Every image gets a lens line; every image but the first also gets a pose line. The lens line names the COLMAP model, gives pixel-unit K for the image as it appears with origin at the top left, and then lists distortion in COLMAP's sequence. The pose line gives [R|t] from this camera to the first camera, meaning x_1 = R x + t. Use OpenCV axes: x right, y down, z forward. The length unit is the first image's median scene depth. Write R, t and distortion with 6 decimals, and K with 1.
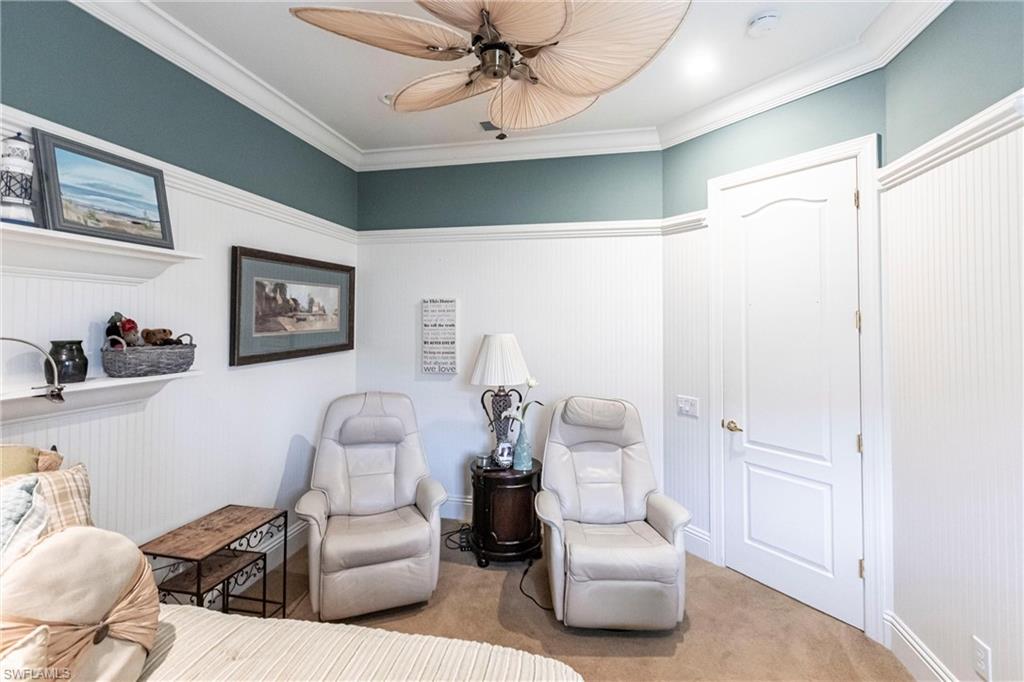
lens RADIAL K [[456.1, 0, 502.9], [0, 456.1, 317.9], [0, 0, 1]] dist [-0.001712, -0.000851]
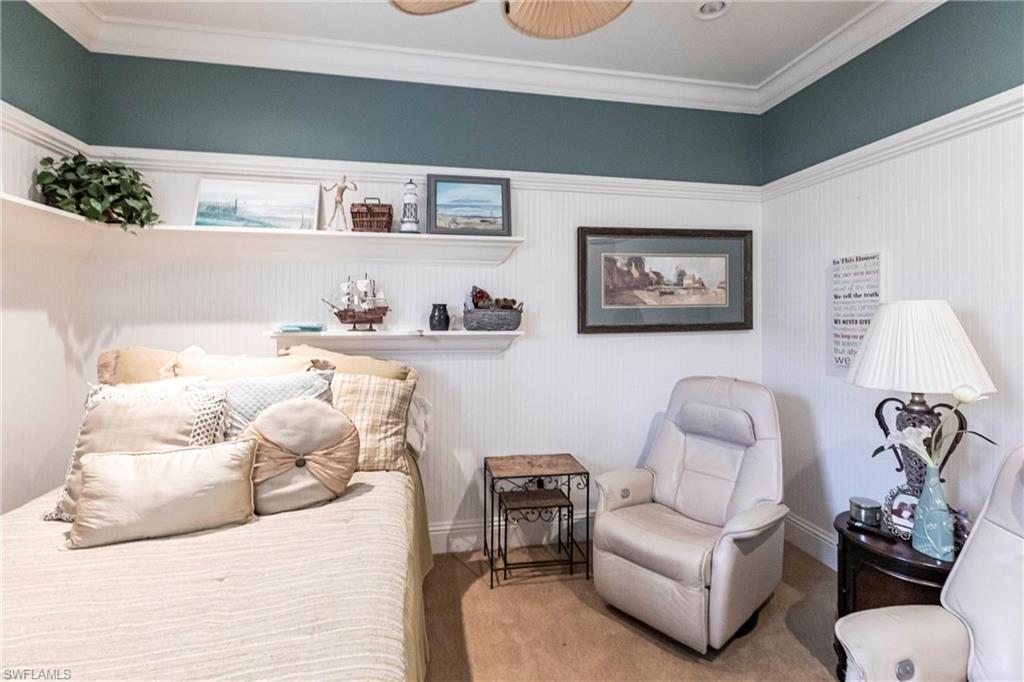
lens RADIAL K [[456.1, 0, 520.1], [0, 456.1, 312.8], [0, 0, 1]] dist [-0.001712, -0.000851]
pose [[0.408401, -0.009221, -0.912756, 0.338535], [0.006971, 0.999951, -0.006983, 0.054248], [0.912776, -0.003511, 0.408445, 0.359220]]
